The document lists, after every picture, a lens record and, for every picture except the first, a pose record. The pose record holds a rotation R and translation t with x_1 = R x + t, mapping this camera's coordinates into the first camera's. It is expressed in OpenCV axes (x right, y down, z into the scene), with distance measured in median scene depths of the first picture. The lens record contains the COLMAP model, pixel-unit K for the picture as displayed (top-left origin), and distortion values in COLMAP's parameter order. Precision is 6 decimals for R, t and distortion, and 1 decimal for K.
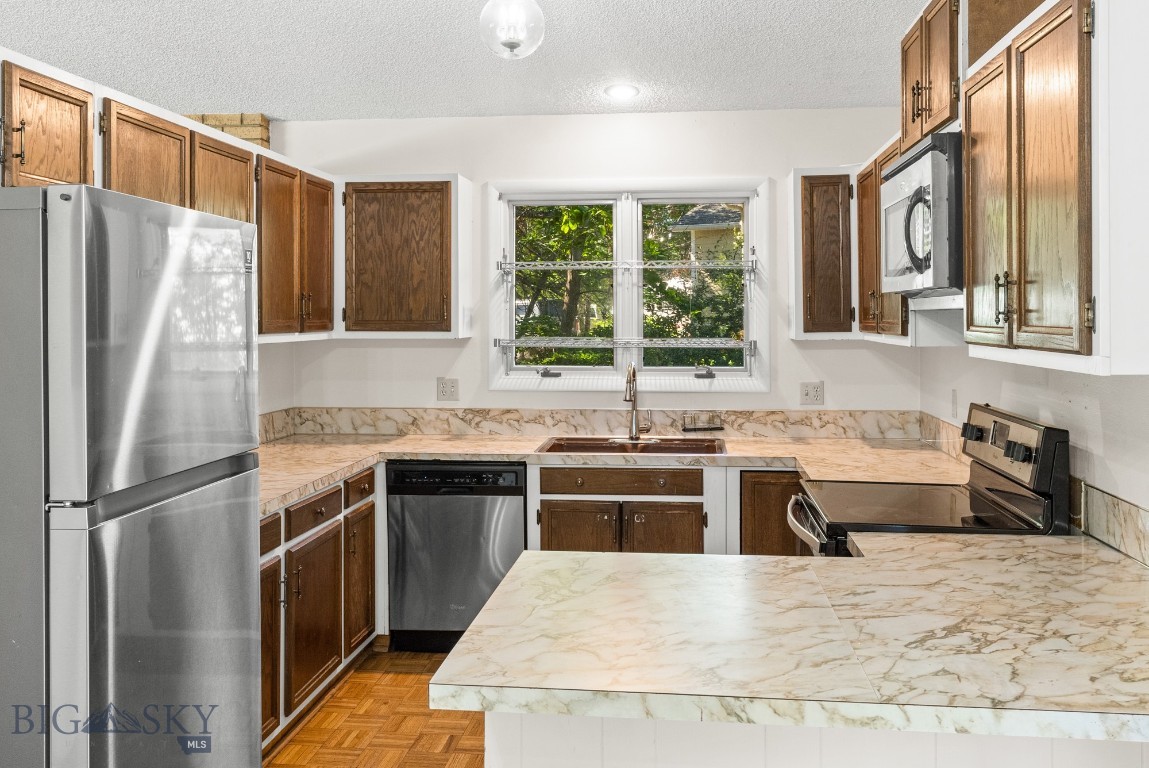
lens RADIAL K [[1048.7, 0, 573.3], [0, 1048.7, 306.1], [0, 0, 1]] dist [-0.013368, 0.000000]
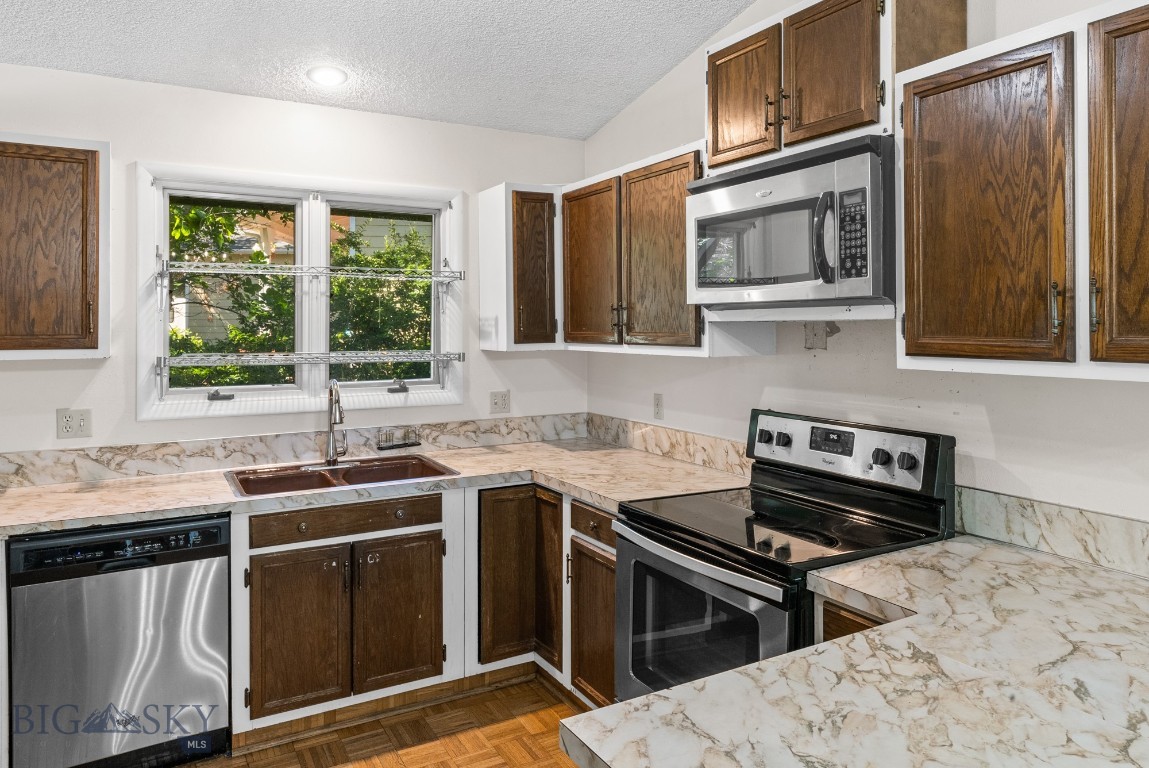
lens RADIAL K [[764.0, 0, 573.5], [0, 764.0, 319.7], [0, 0, 1]] dist [0.004098, -0.004640]
pose [[0.811765, 0.003859, 0.583972, -0.160962], [-0.002812, 0.999992, -0.002699, 0.003305], [-0.583978, 0.000548, 0.811769, 0.349471]]
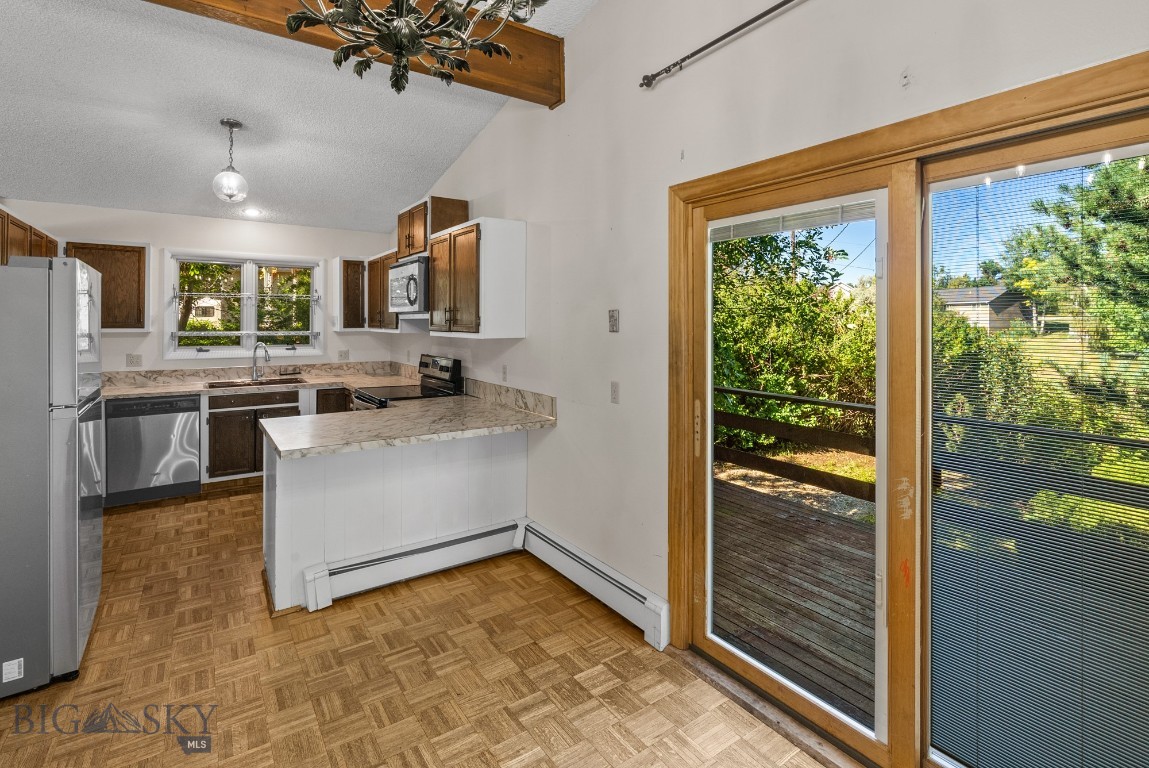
lens RADIAL K [[537.1, 0, 573.8], [0, 537.1, 317.4], [0, 0, 1]] dist [-0.013256, 0.000125]
pose [[0.749276, 0.009761, 0.662186, -0.171692], [-0.010833, 0.999938, -0.002481, -0.001001], [-0.662170, -0.005314, 0.749335, -0.203927]]
